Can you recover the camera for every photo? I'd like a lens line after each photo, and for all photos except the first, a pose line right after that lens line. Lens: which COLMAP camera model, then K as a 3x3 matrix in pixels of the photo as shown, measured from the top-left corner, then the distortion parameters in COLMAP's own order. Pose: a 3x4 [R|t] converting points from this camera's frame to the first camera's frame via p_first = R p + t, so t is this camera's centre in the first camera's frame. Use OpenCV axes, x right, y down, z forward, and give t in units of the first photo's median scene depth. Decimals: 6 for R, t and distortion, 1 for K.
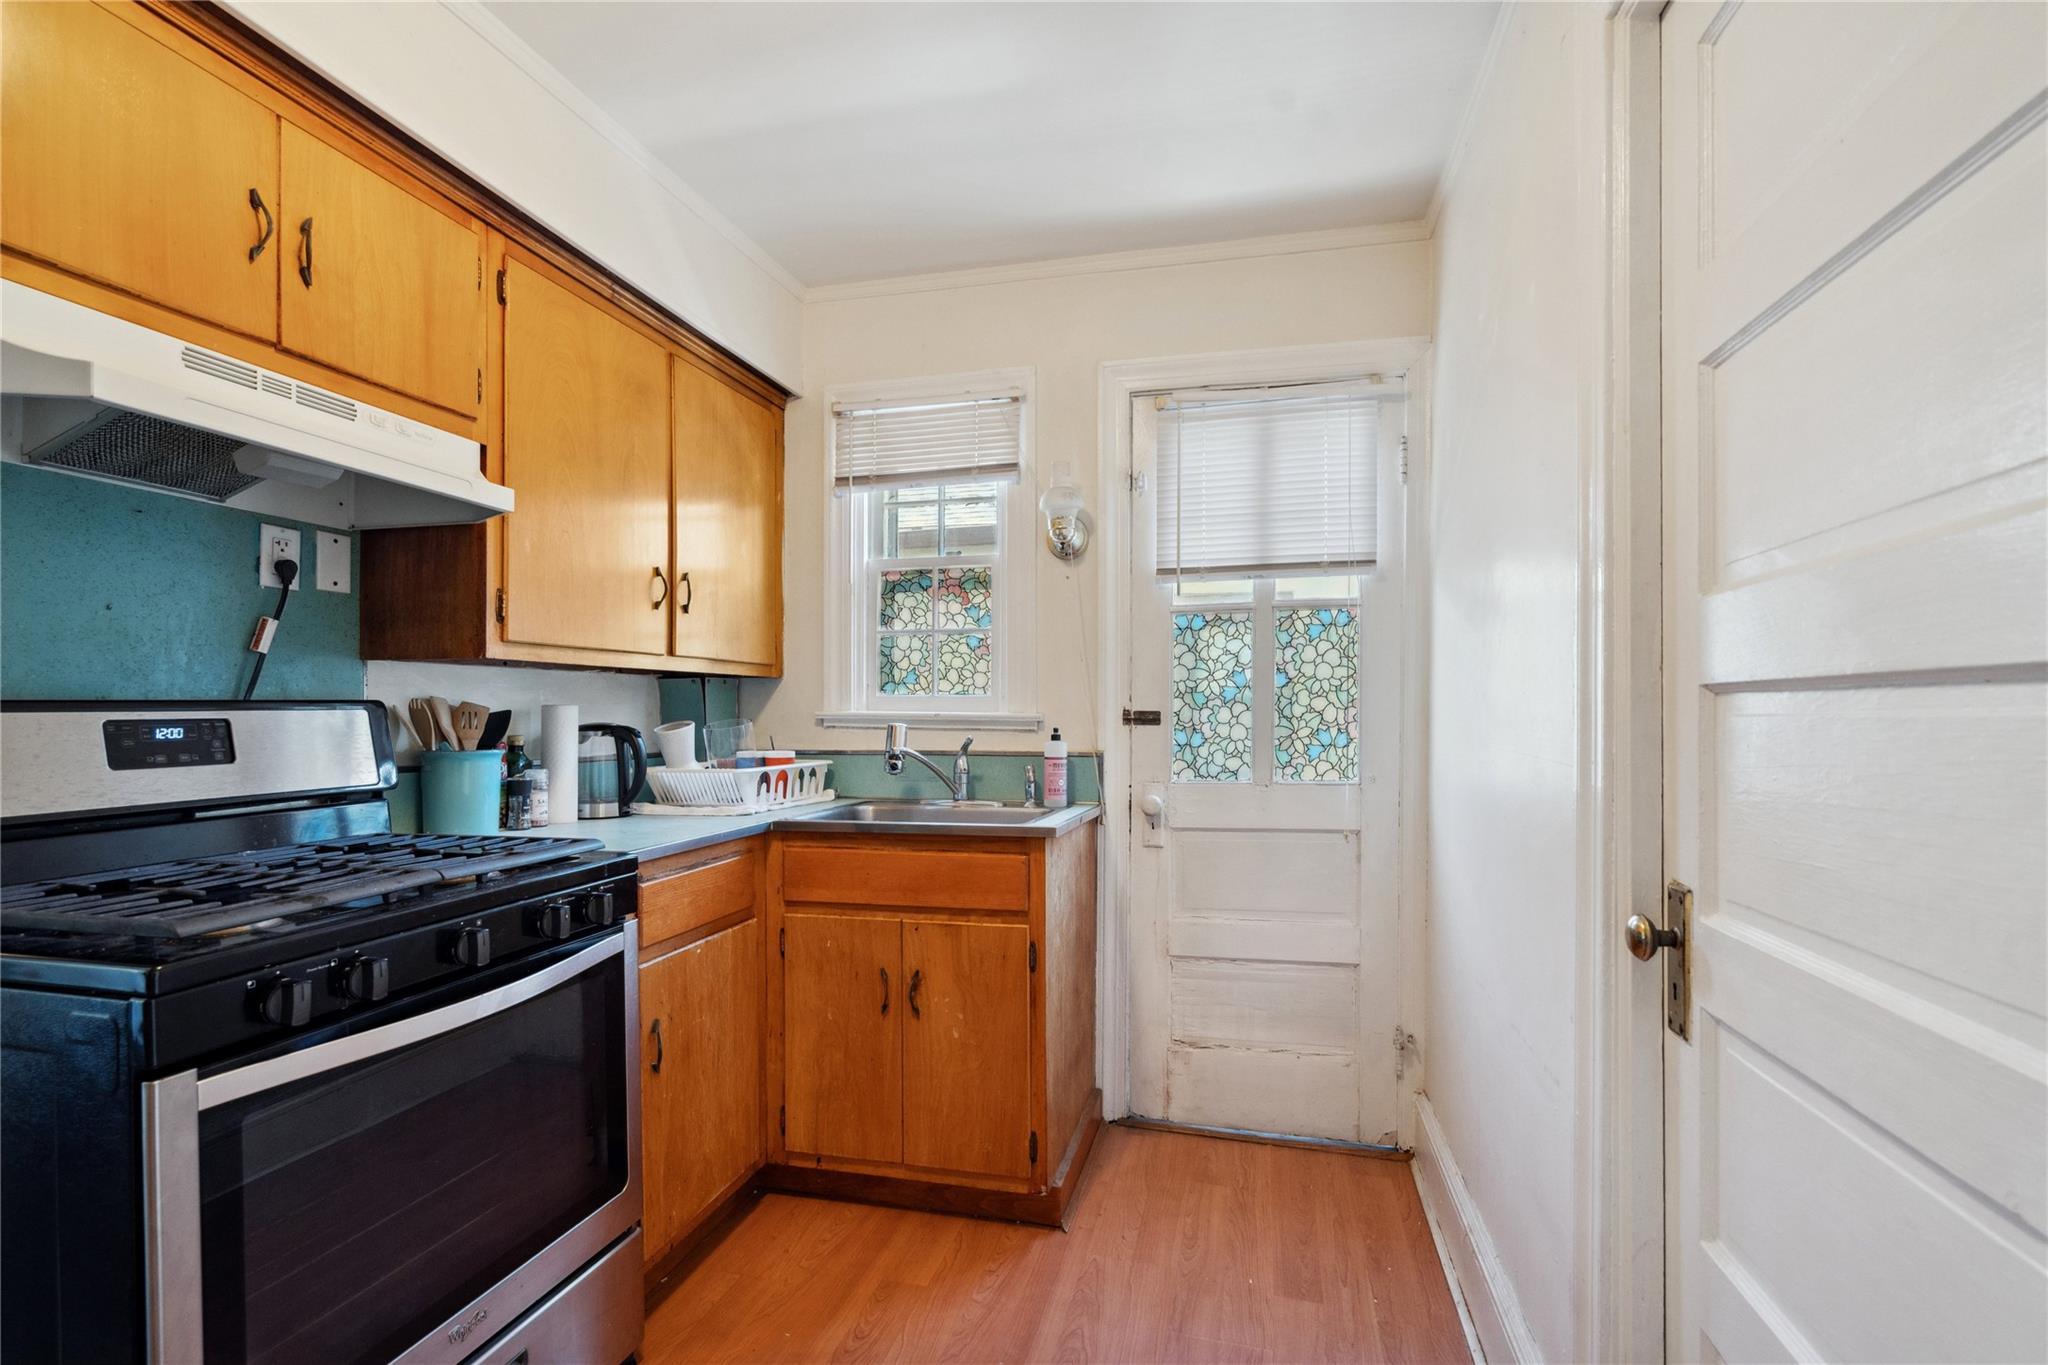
lens RADIAL K [[943.1, 0, 1018.5], [0, 943.1, 703.6], [0, 0, 1]] dist [-0.000829, 0.000944]
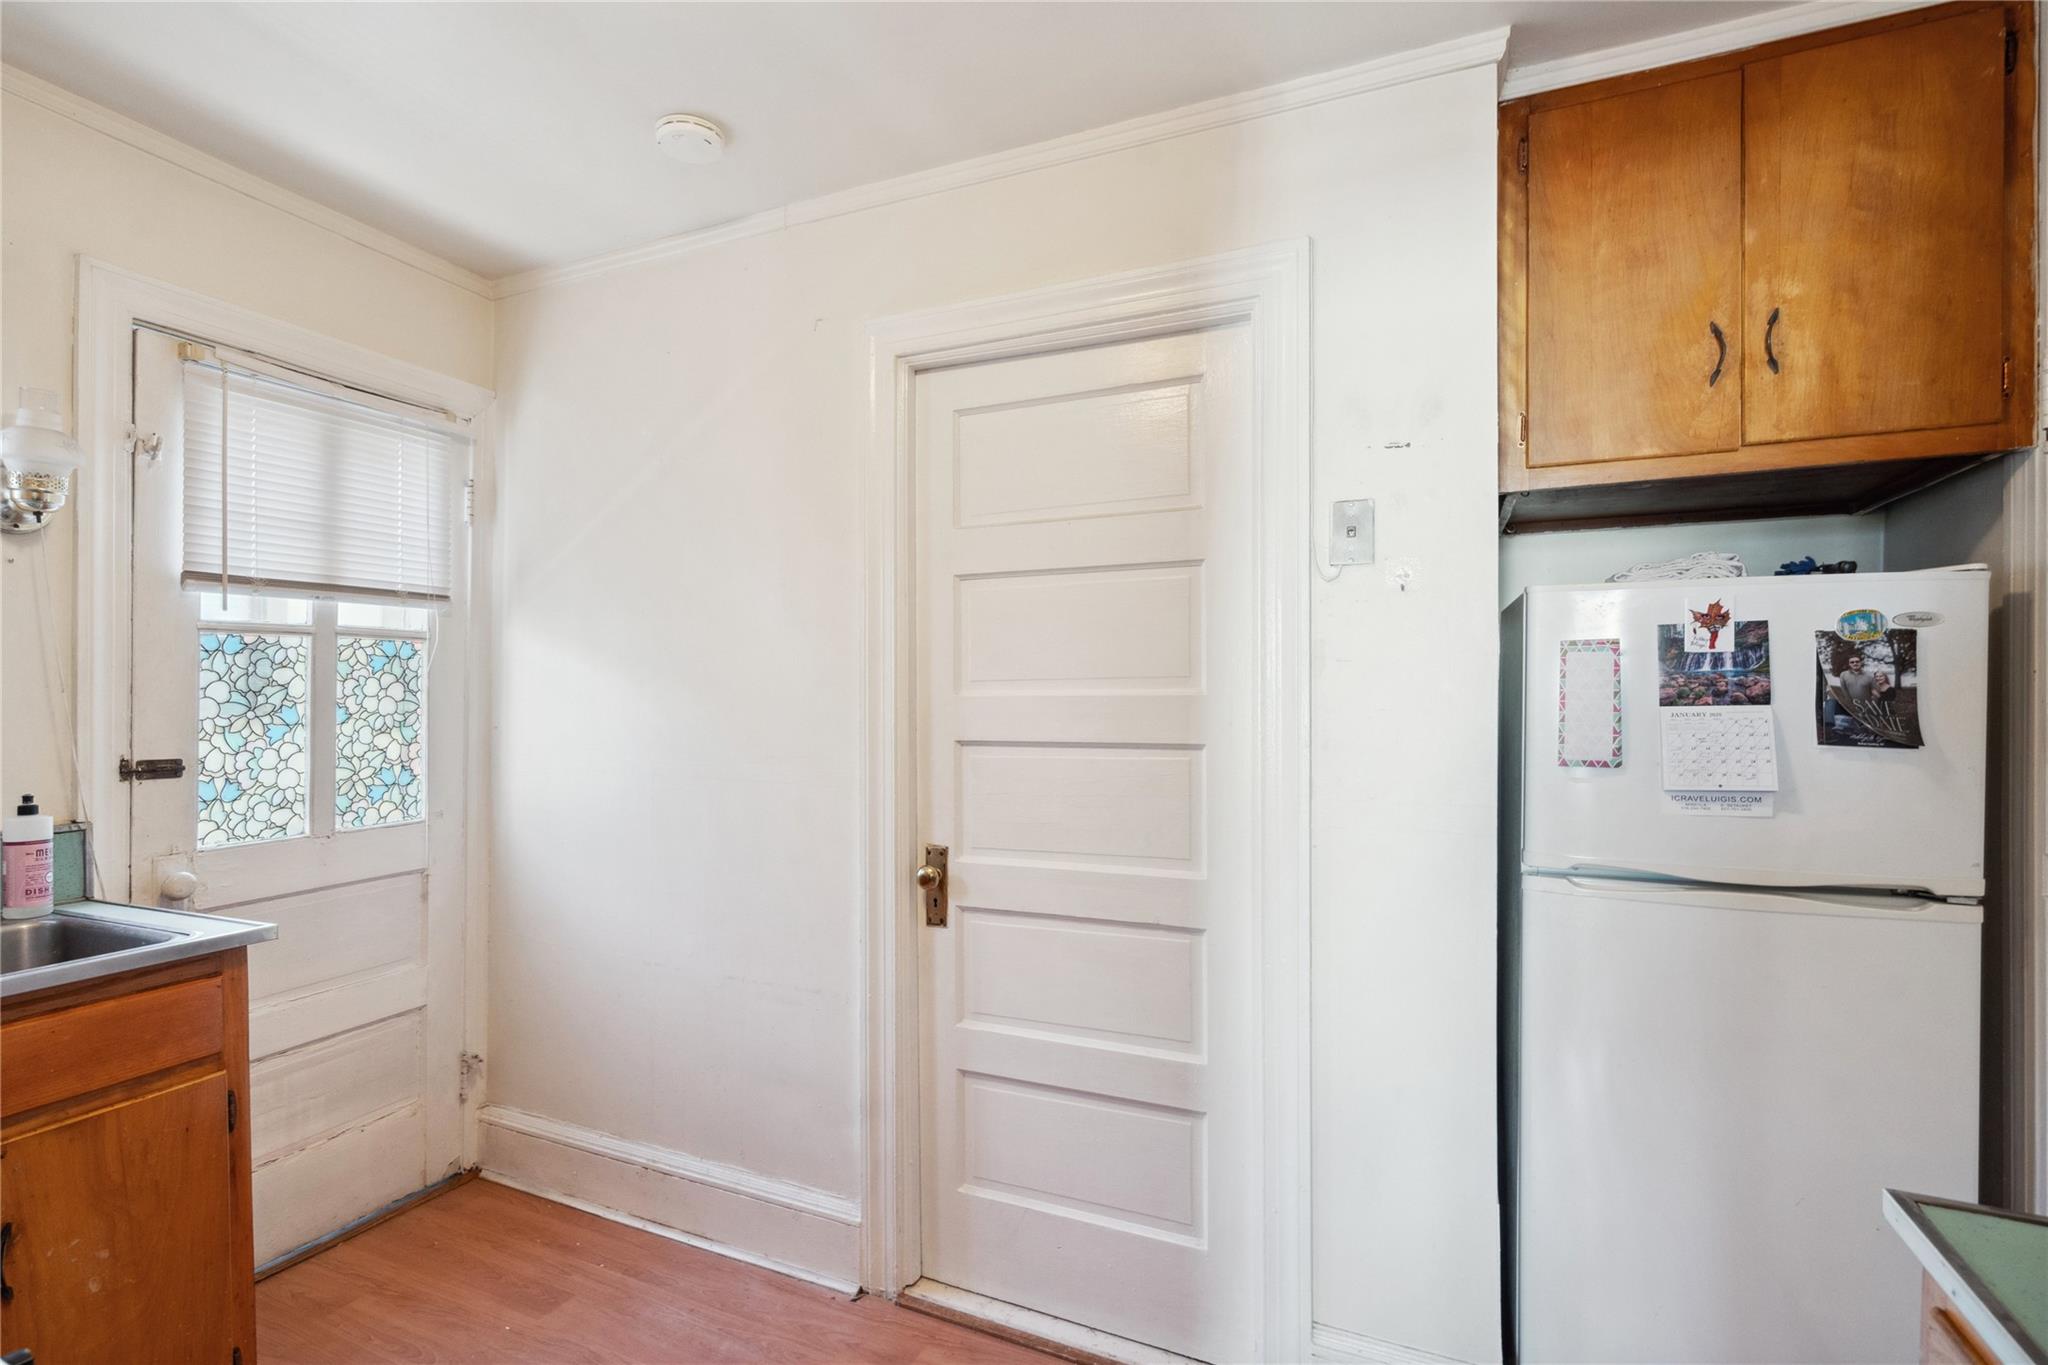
lens RADIAL K [[943.1, 0, 1016.7], [0, 943.1, 688.9], [0, 0, 1]] dist [-0.000829, 0.000944]
pose [[0.177485, 0.009162, 0.984081, -0.487817], [-0.004853, 0.999953, -0.008435, -0.046278], [-0.984111, -0.003278, 0.177521, 0.217485]]
